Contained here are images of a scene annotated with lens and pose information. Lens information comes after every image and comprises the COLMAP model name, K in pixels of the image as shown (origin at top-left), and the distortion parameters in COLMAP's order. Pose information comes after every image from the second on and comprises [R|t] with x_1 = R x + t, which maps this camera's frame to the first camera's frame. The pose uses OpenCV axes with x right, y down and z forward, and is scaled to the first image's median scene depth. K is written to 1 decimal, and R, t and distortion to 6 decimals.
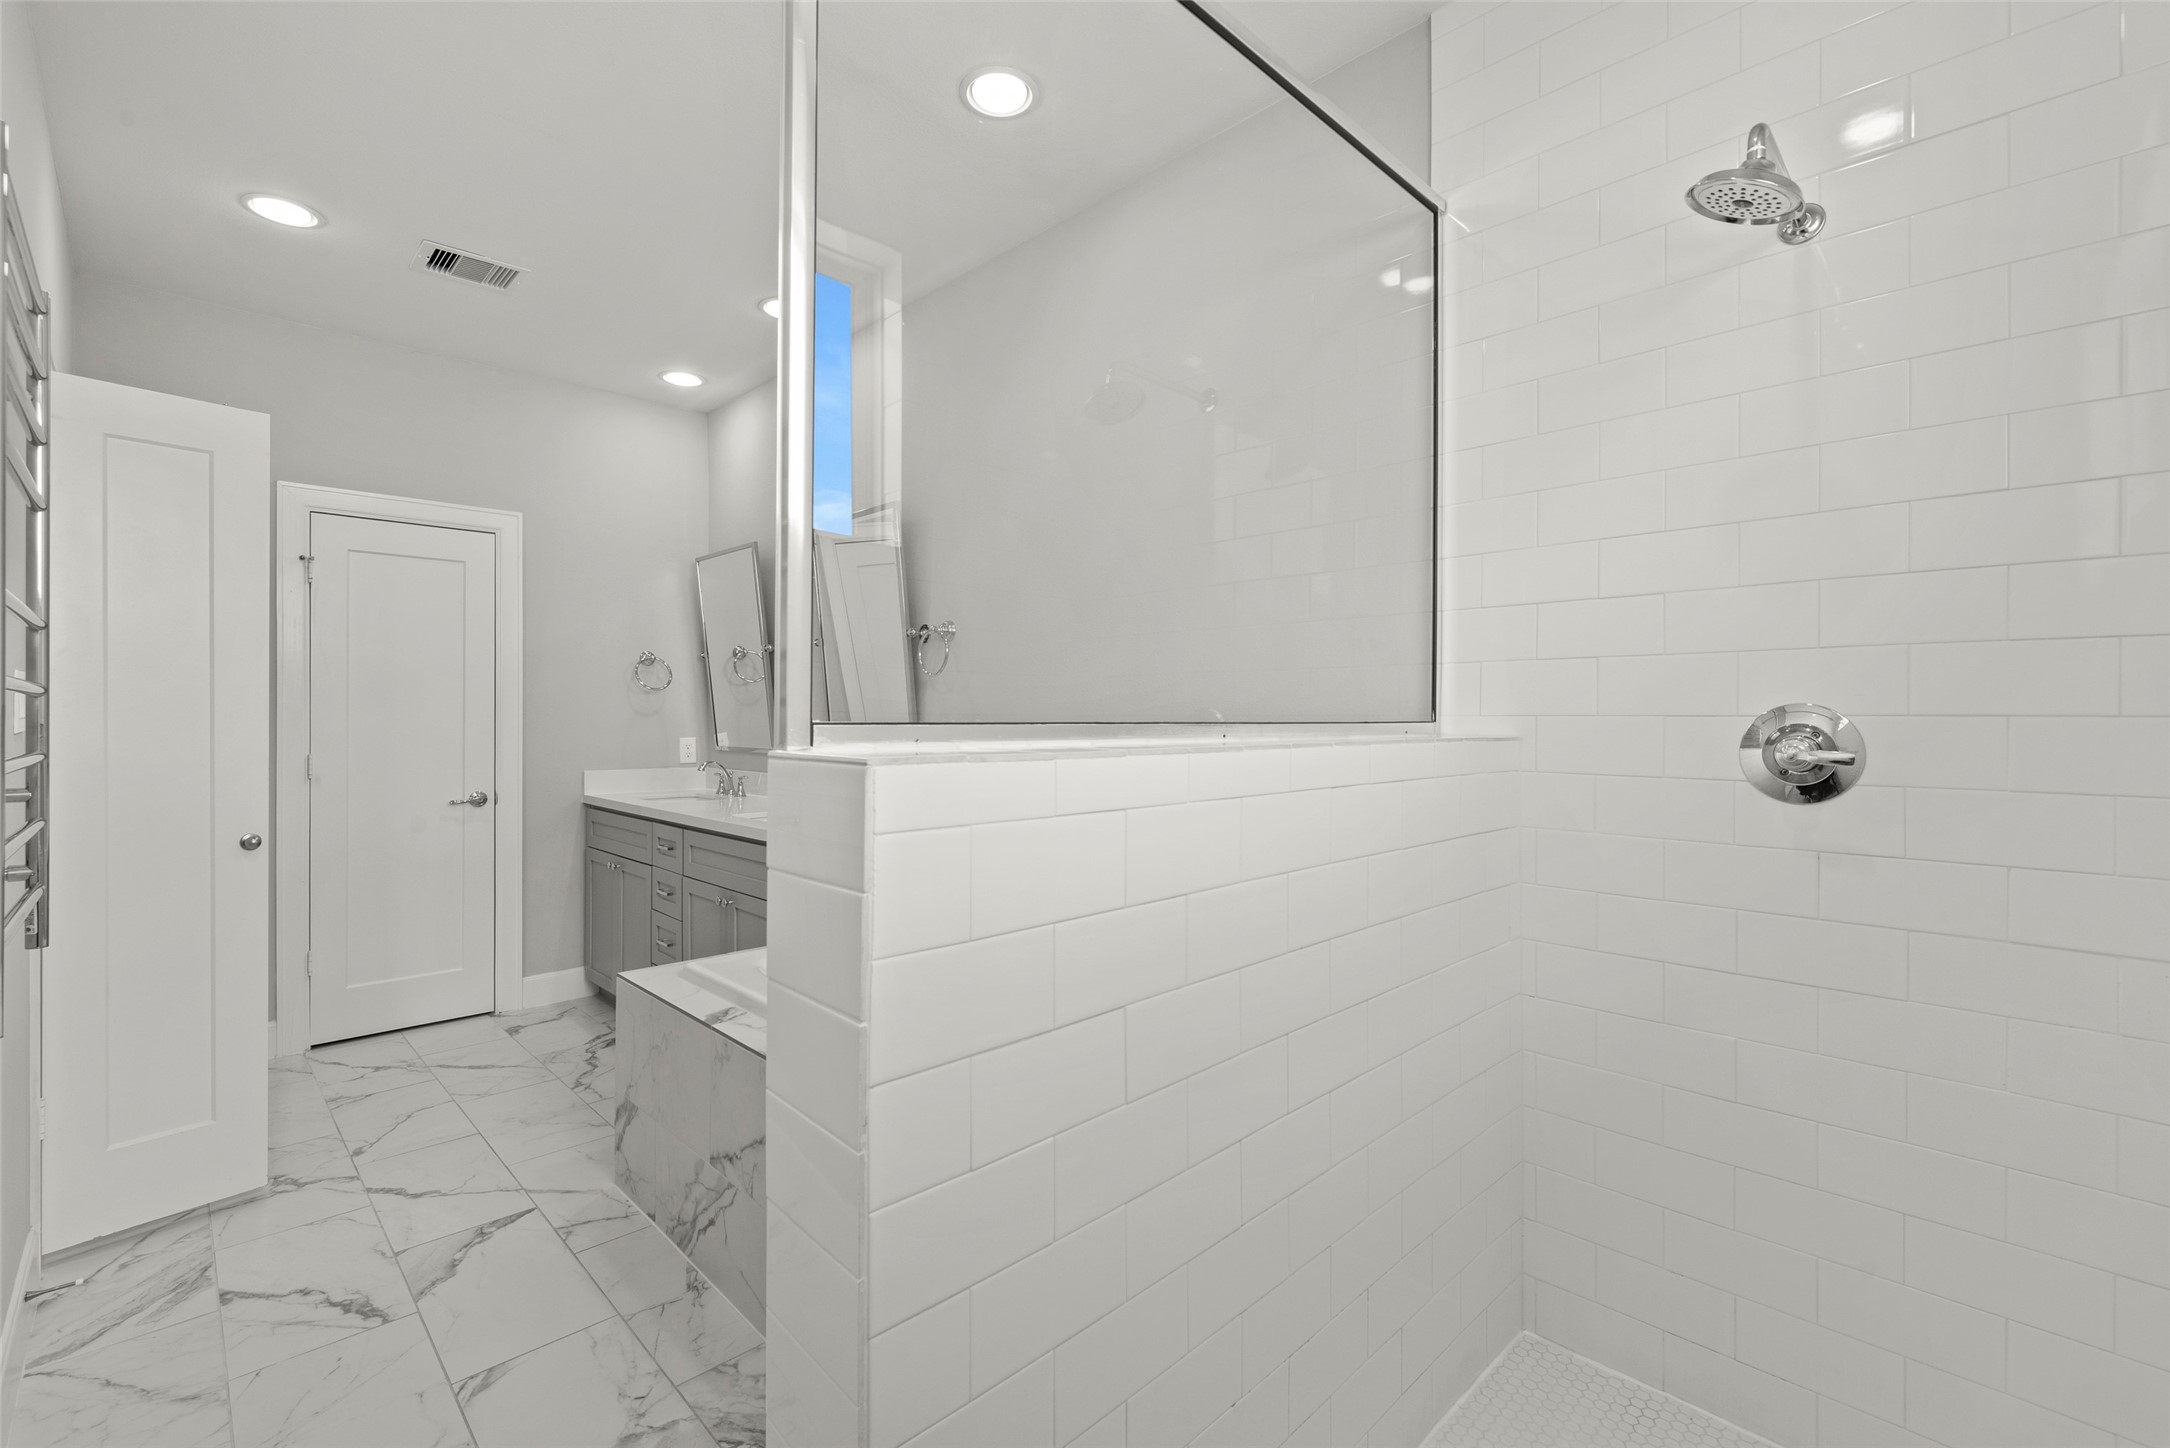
lens RADIAL K [[937.8, 0, 1075.0], [0, 937.8, 717.6], [0, 0, 1]] dist [0.000408, 0.000316]
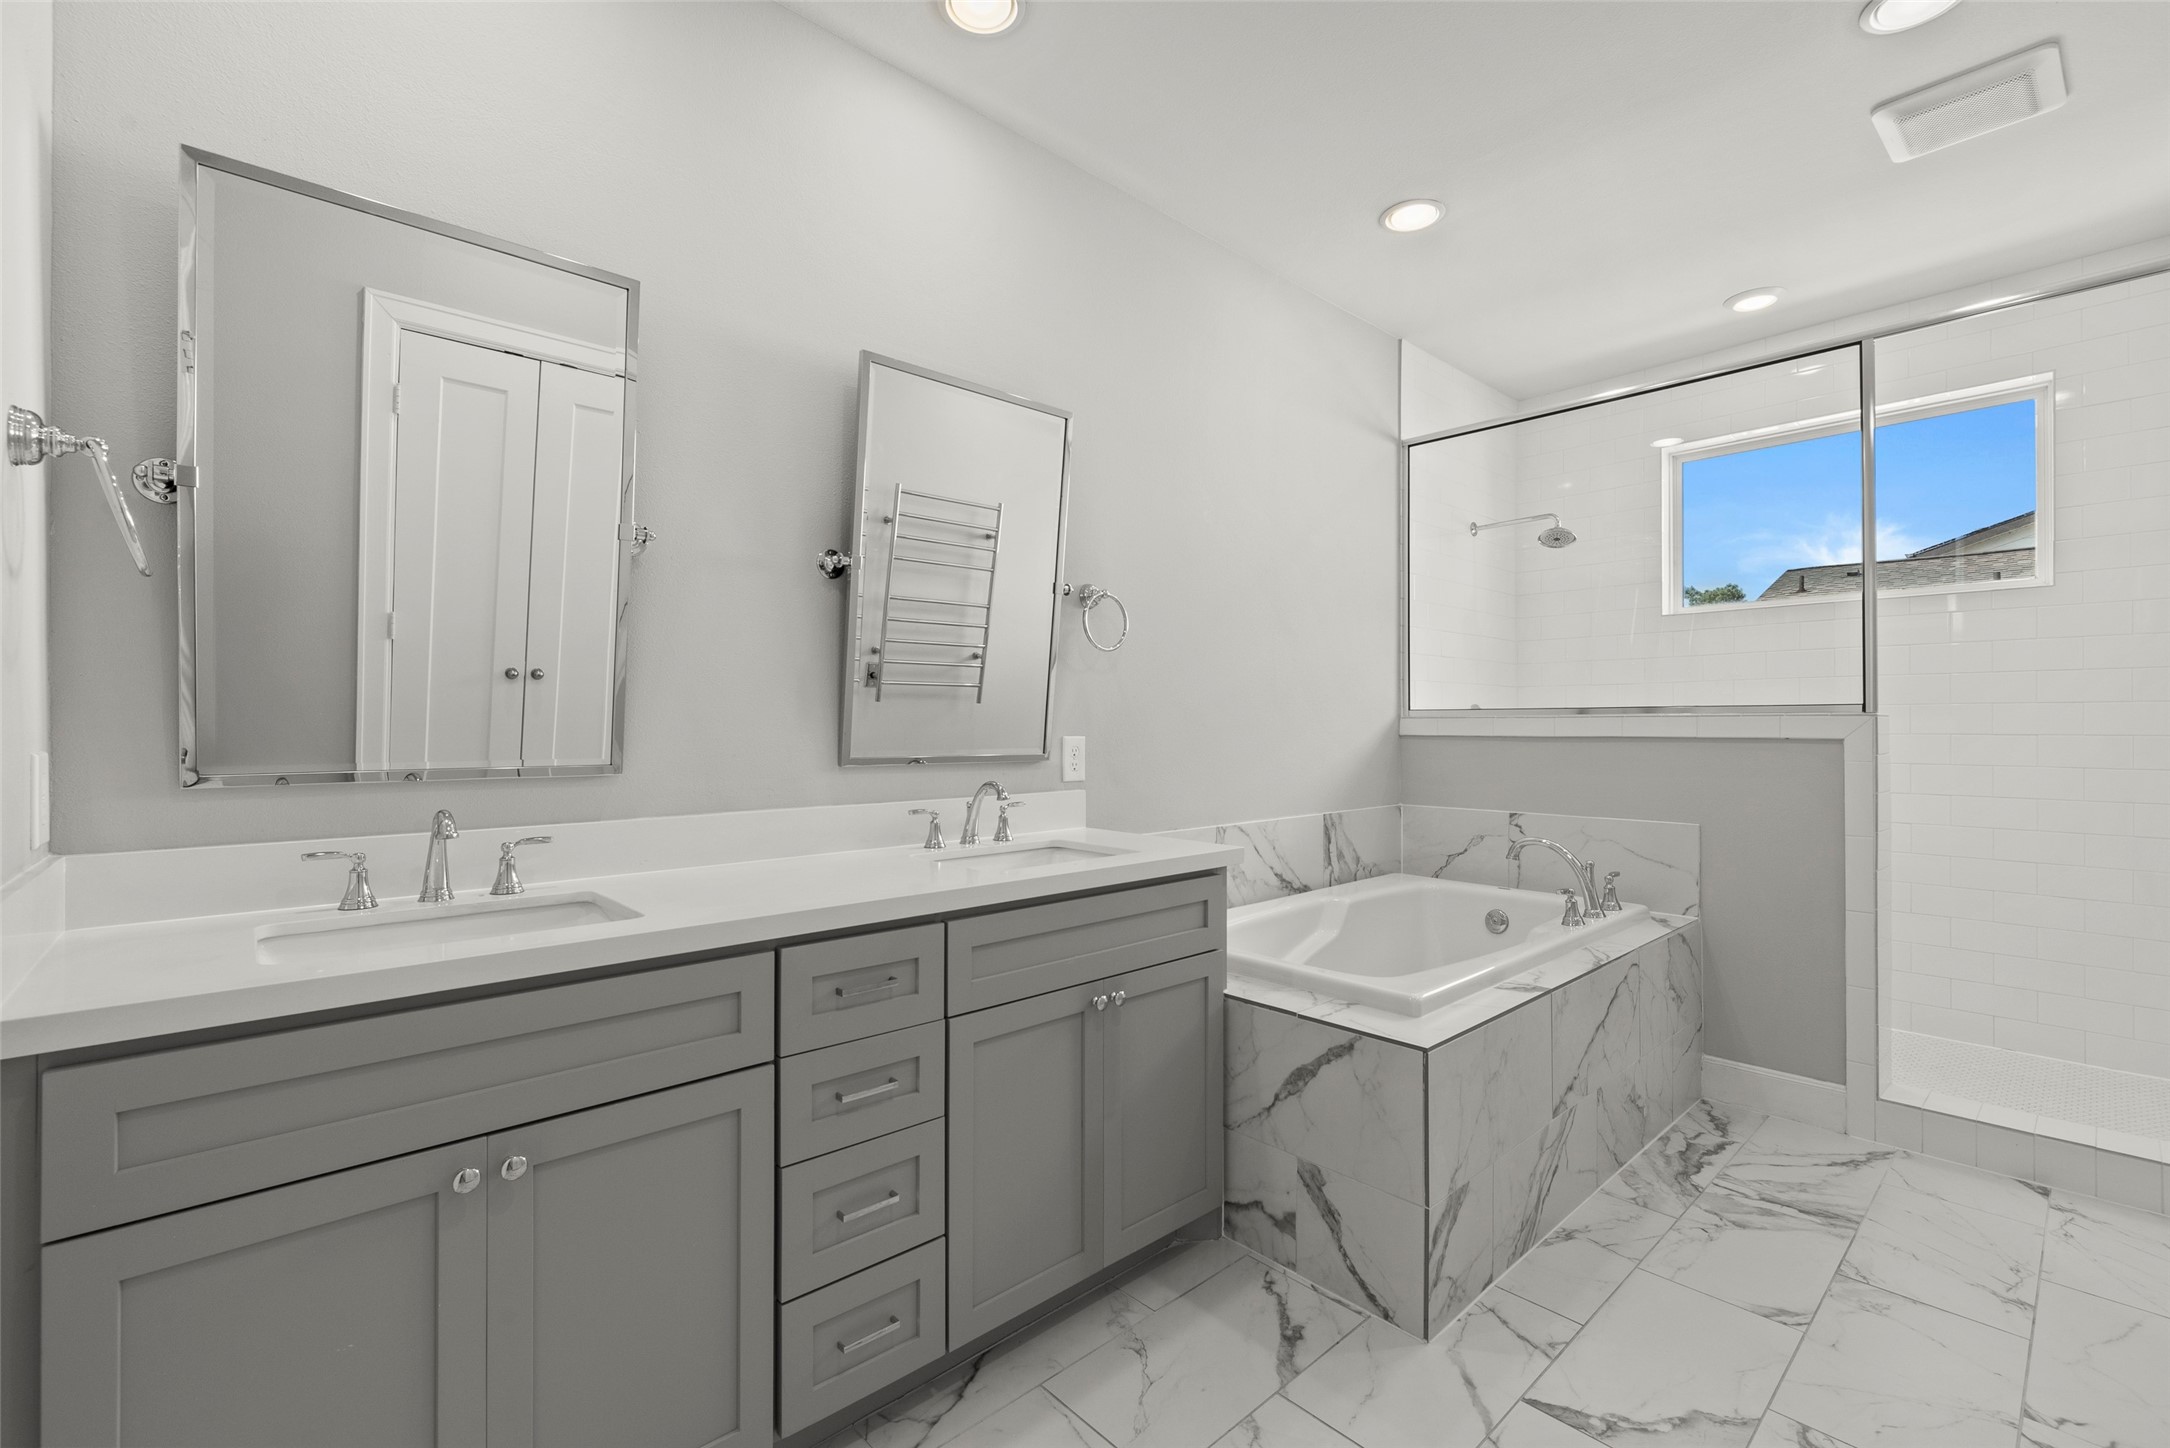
lens RADIAL K [[937.8, 0, 1072.7], [0, 937.8, 720.6], [0, 0, 1]] dist [0.000408, 0.000316]
pose [[0.038321, 0.002563, 0.999262, -1.533921], [0.002520, 0.999993, -0.002661, 0.023236], [-0.999262, 0.002620, 0.038314, 1.559185]]
